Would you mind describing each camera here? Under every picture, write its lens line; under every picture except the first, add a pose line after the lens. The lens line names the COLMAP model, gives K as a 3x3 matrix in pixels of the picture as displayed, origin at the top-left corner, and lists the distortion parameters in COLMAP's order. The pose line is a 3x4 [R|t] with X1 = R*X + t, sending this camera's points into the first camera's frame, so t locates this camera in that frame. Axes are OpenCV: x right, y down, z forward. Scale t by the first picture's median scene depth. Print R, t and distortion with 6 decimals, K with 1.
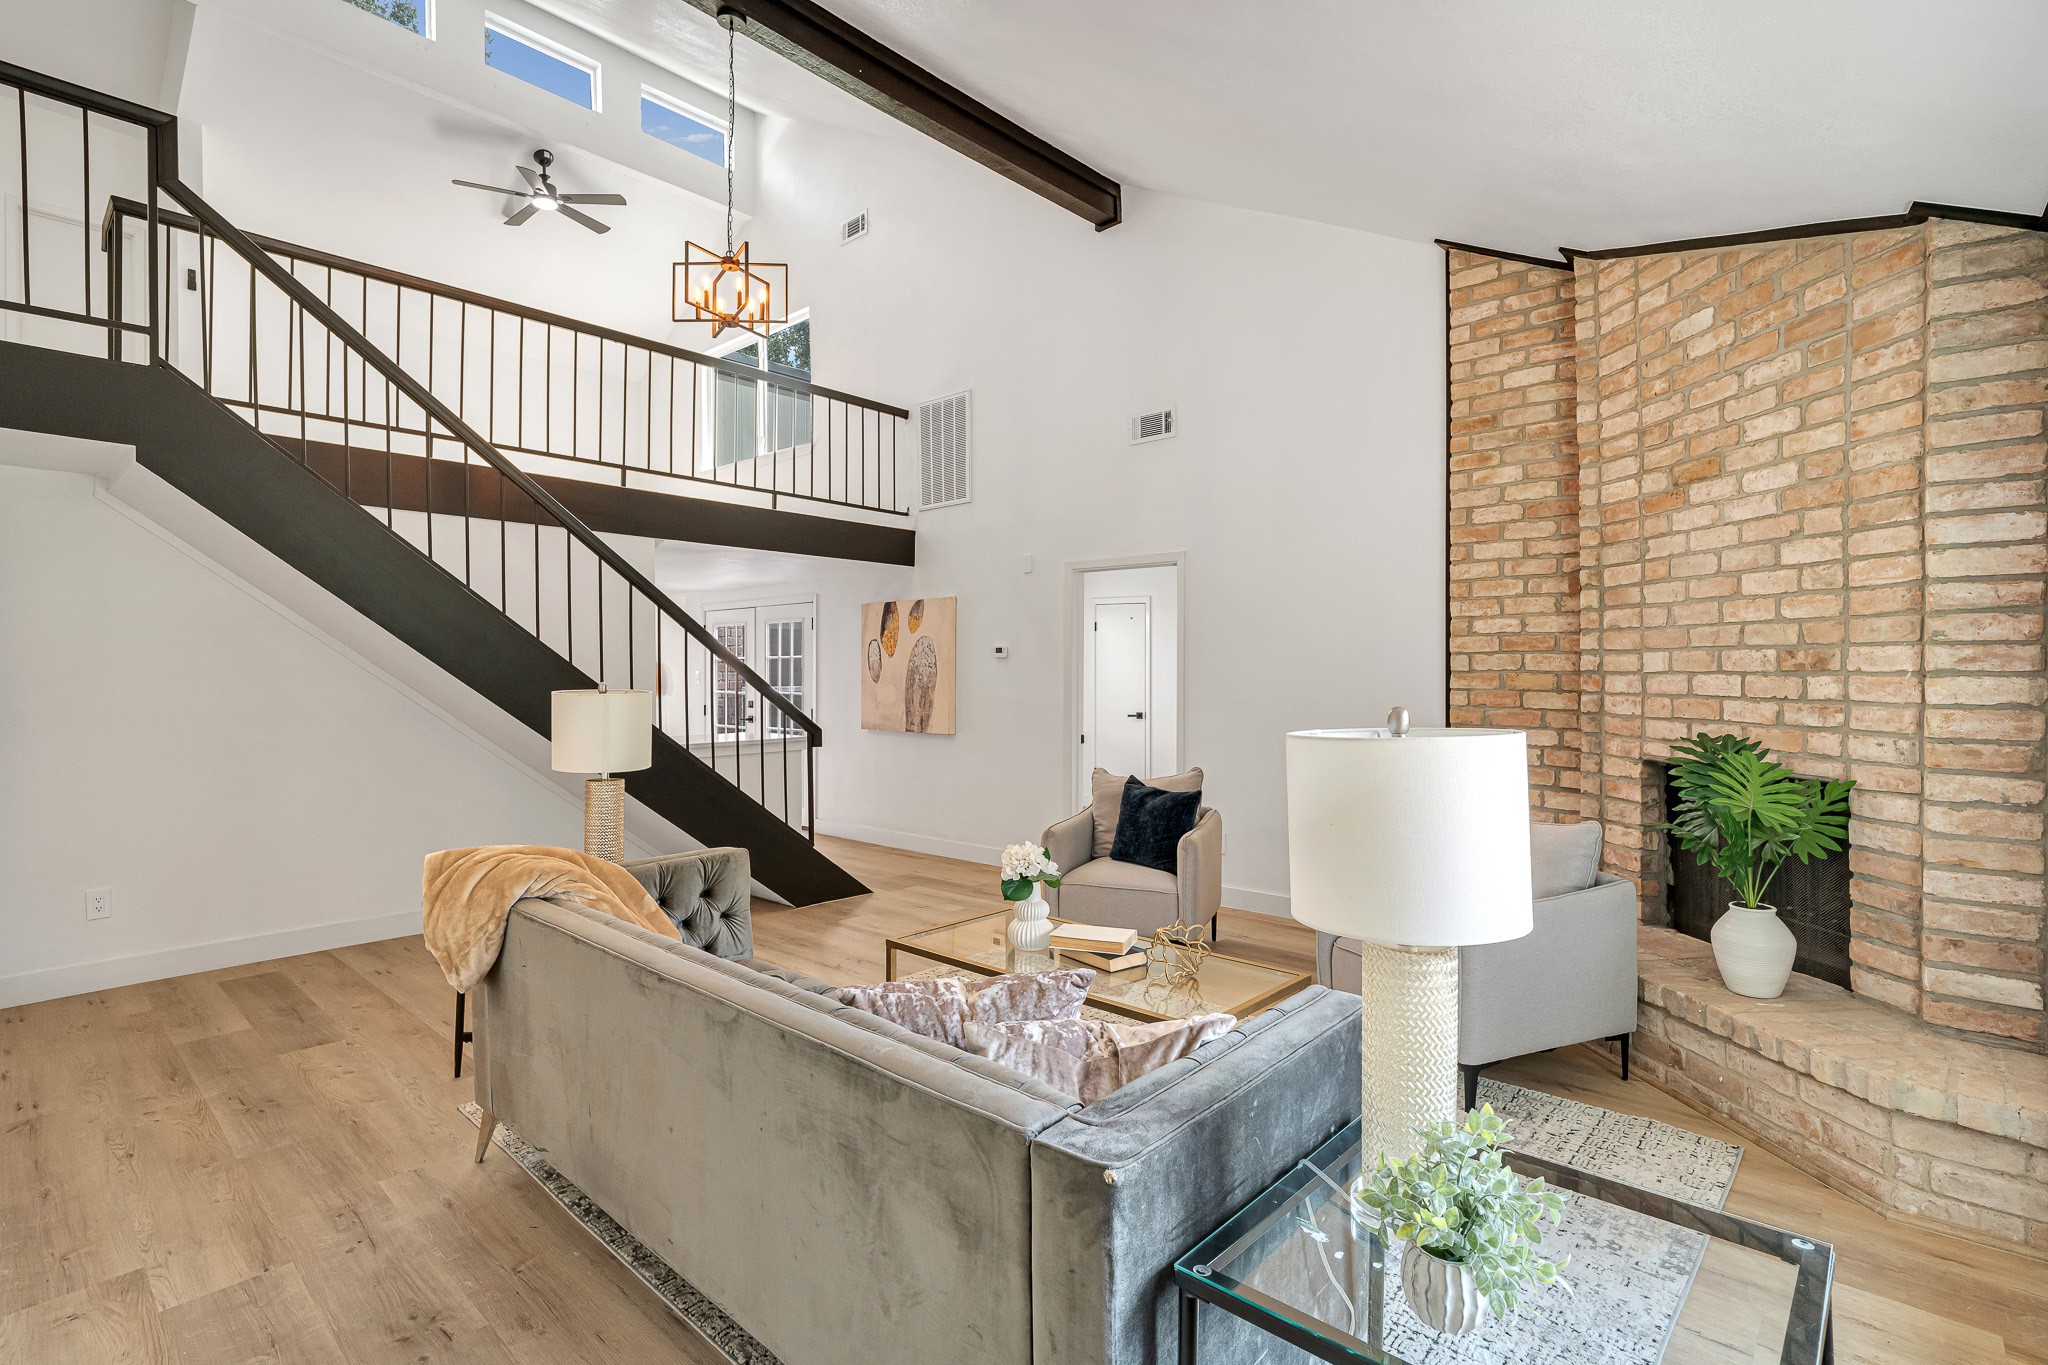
lens RADIAL K [[979.2, 0, 1022.1], [0, 979.2, 678.0], [0, 0, 1]] dist [-0.002583, 0.000583]
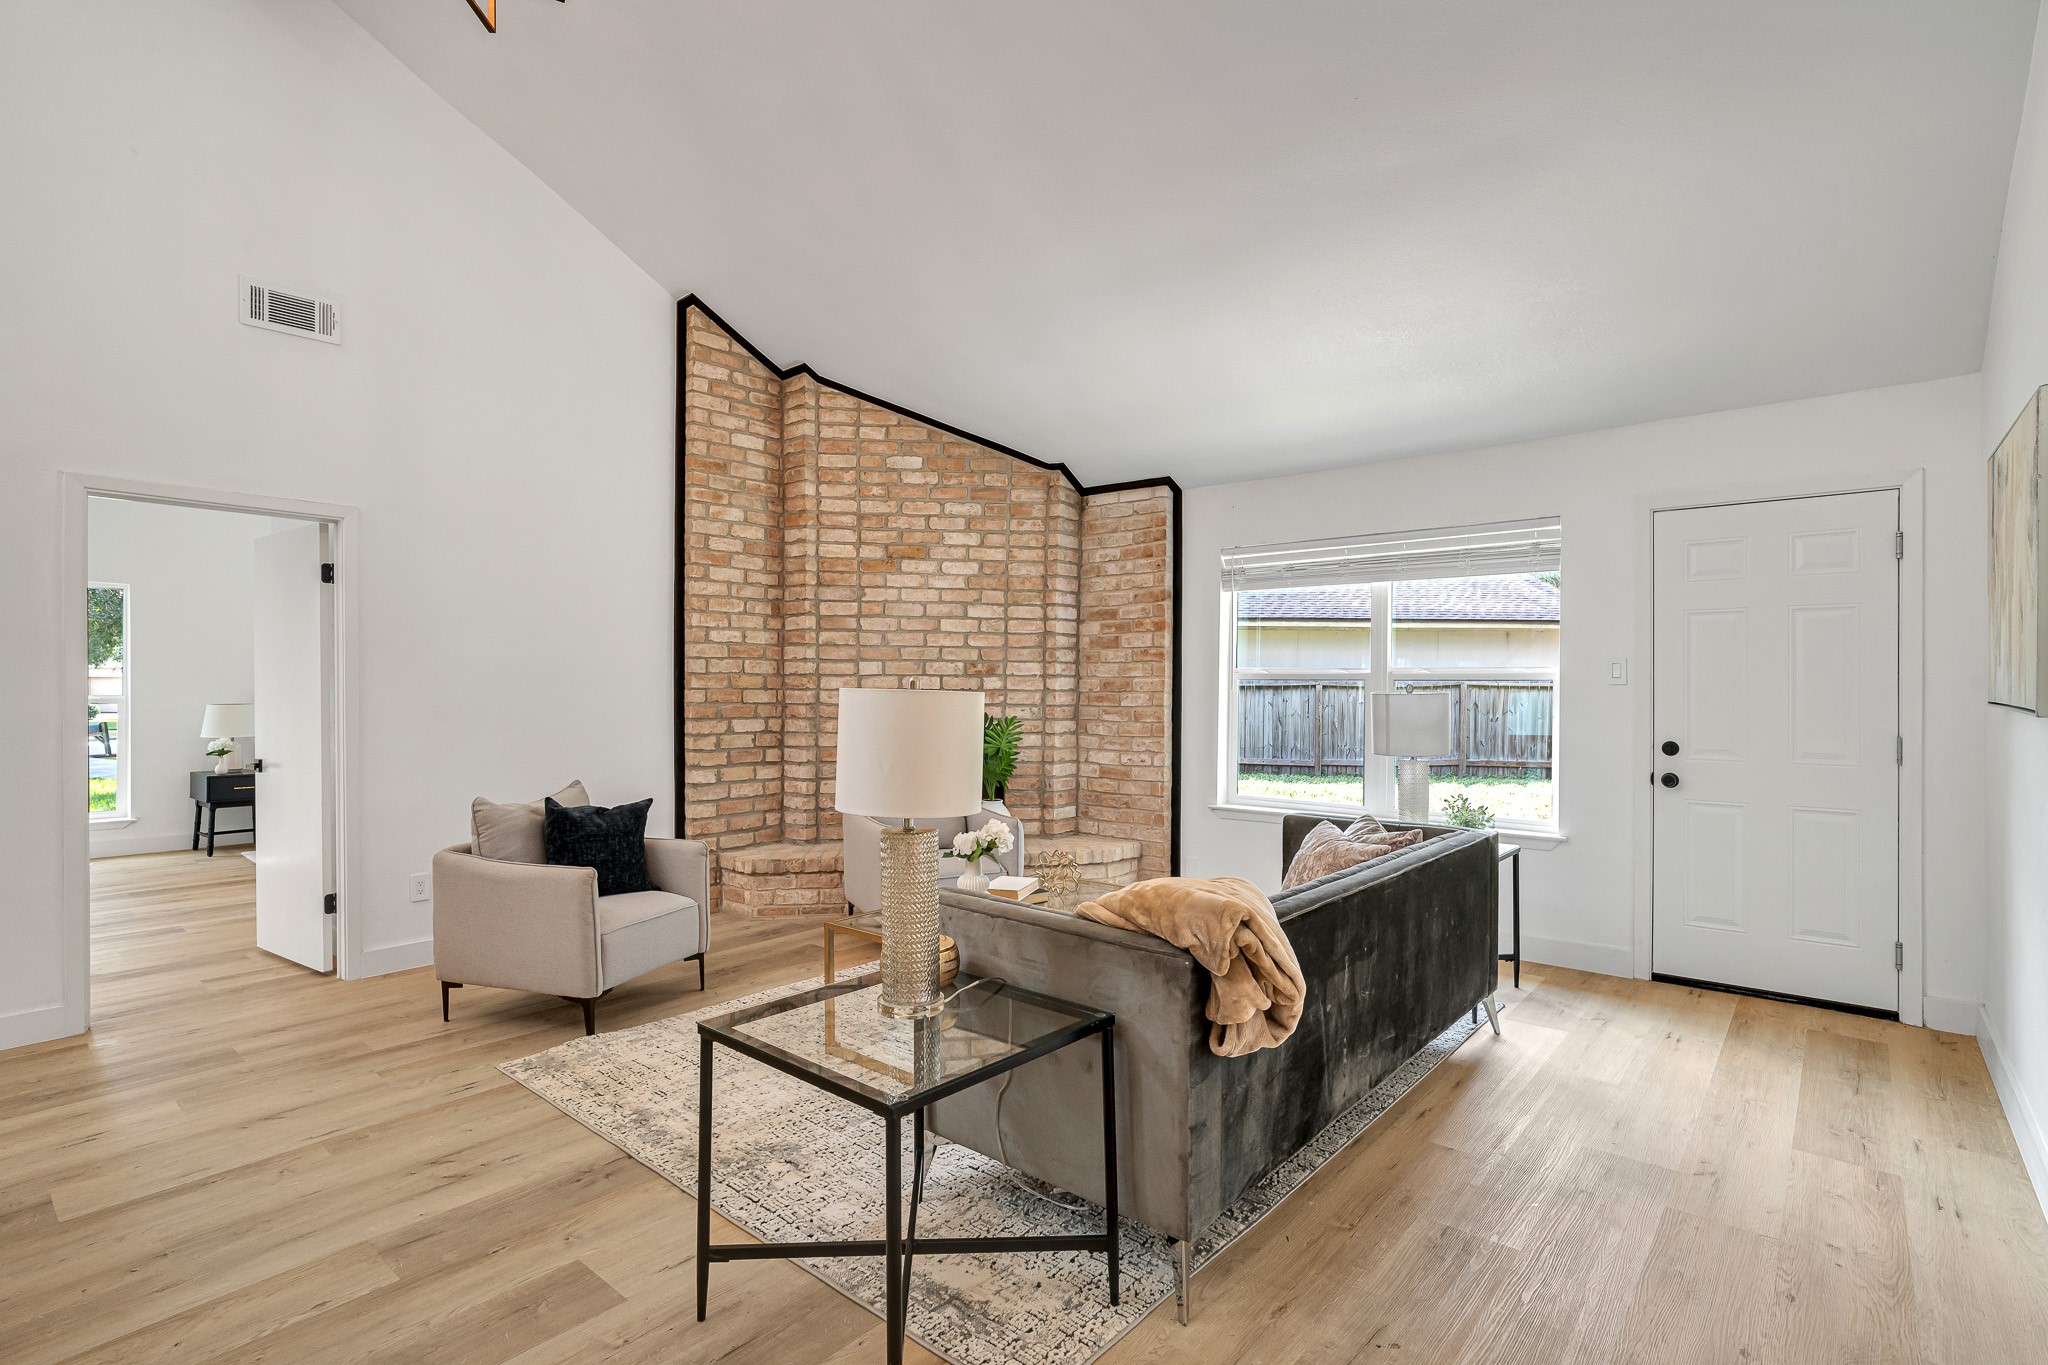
lens RADIAL K [[979.2, 0, 1021.8], [0, 979.2, 684.1], [0, 0, 1]] dist [-0.002583, 0.000583]
pose [[-0.033965, -0.004988, 0.999411, -0.913939], [0.003214, 0.999982, 0.005100, 0.001669], [-0.999418, 0.003386, -0.033948, 0.823293]]
